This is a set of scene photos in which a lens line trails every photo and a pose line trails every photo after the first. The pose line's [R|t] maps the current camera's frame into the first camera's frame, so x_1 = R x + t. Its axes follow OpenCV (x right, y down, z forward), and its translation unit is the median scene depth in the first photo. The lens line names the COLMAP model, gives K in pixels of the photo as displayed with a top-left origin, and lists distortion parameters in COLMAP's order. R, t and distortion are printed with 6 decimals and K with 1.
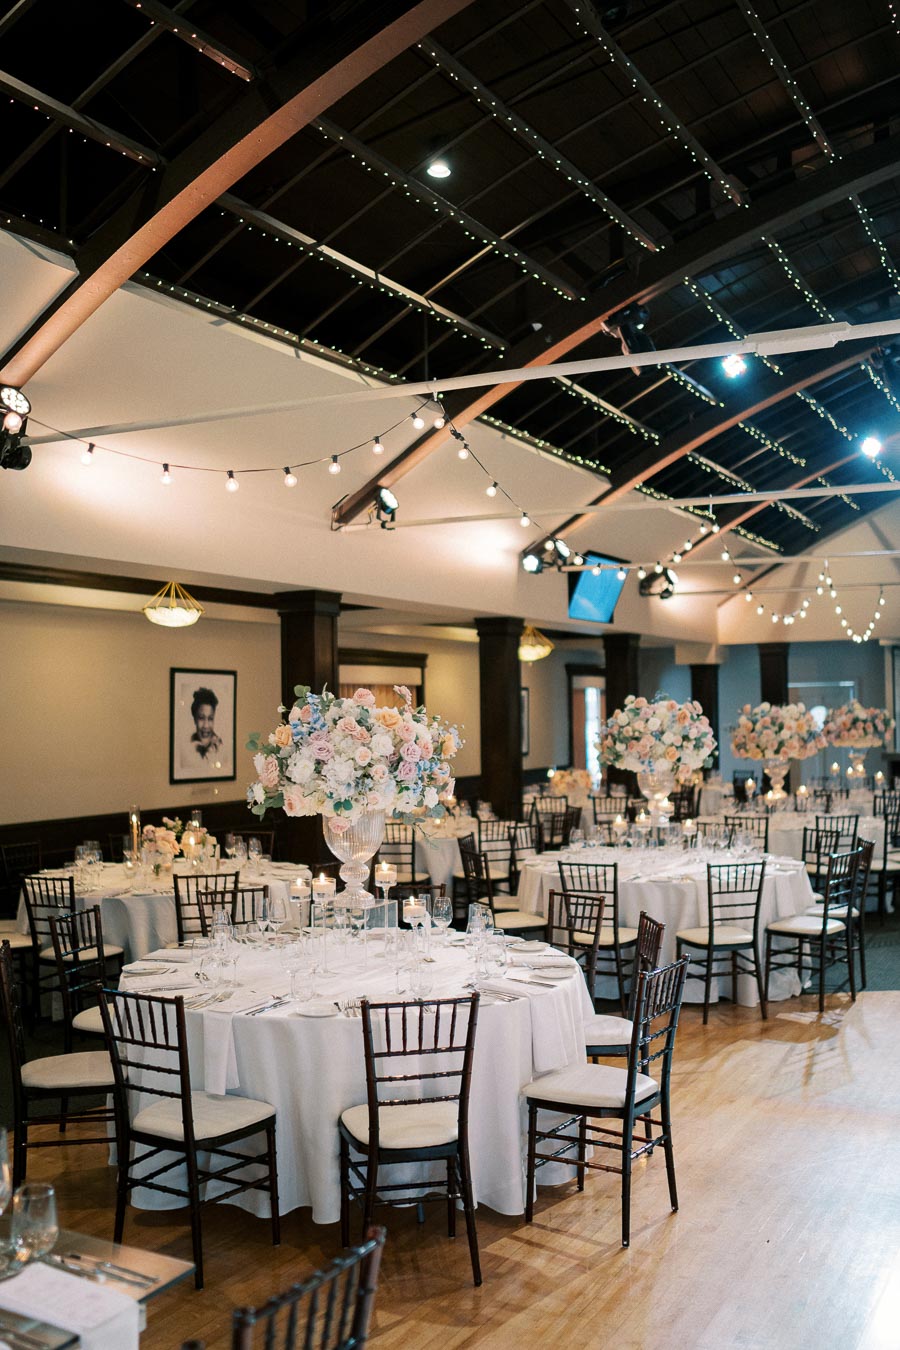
lens RADIAL K [[1301.2, 0, 450.0], [0, 1301.2, 675.0], [0, 0, 1]] dist [-0.057364, 0.002197]
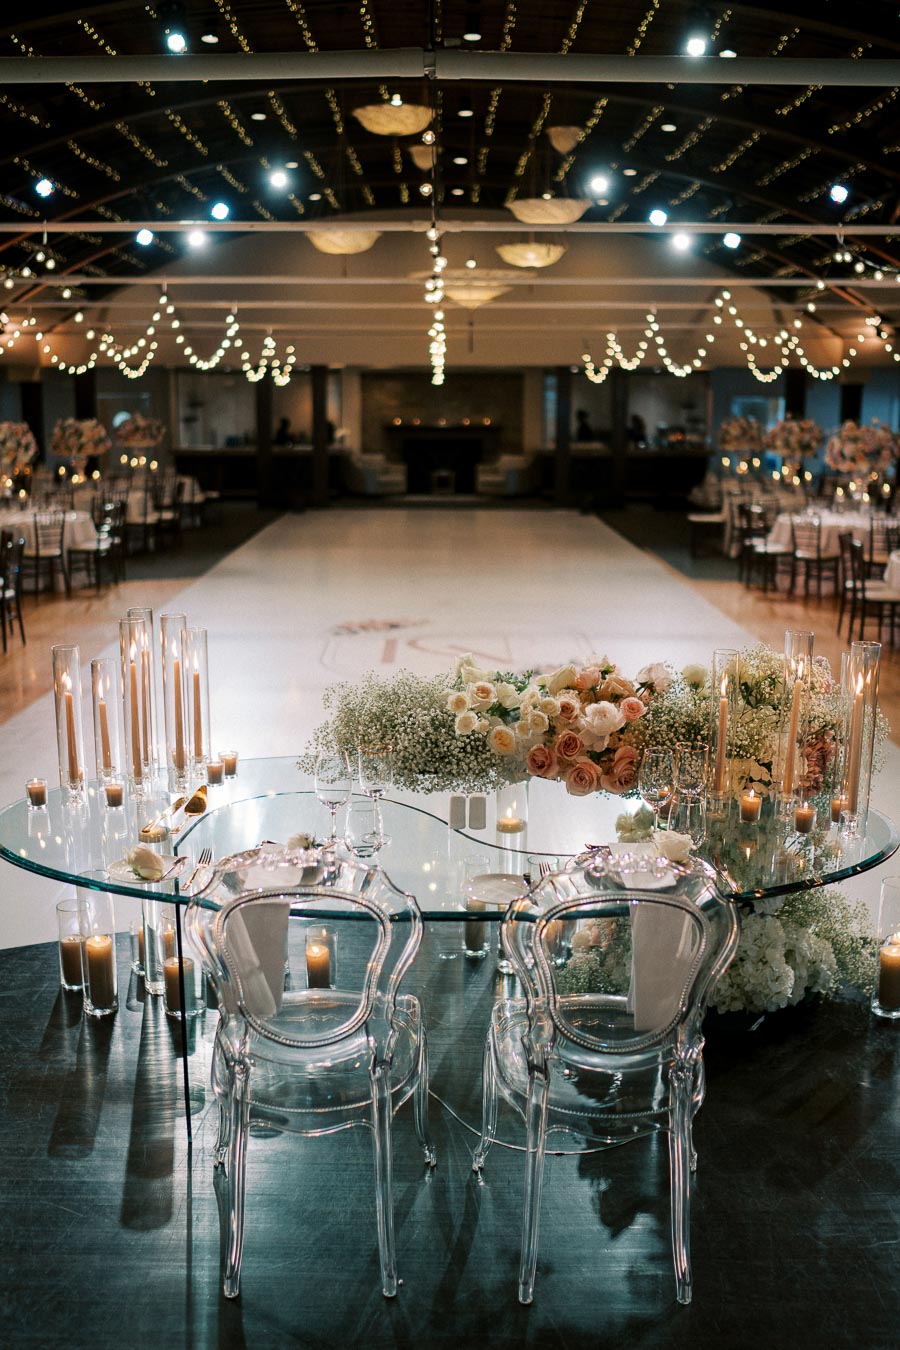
lens RADIAL K [[1301.2, 0, 450.0], [0, 1301.2, 675.0], [0, 0, 1]] dist [-0.057364, 0.002197]
pose [[0.878636, -0.082156, 0.470372, -0.154942], [-0.029890, 0.973692, 0.225899, -0.060511], [-0.476556, -0.212542, 0.853065, -0.842894]]
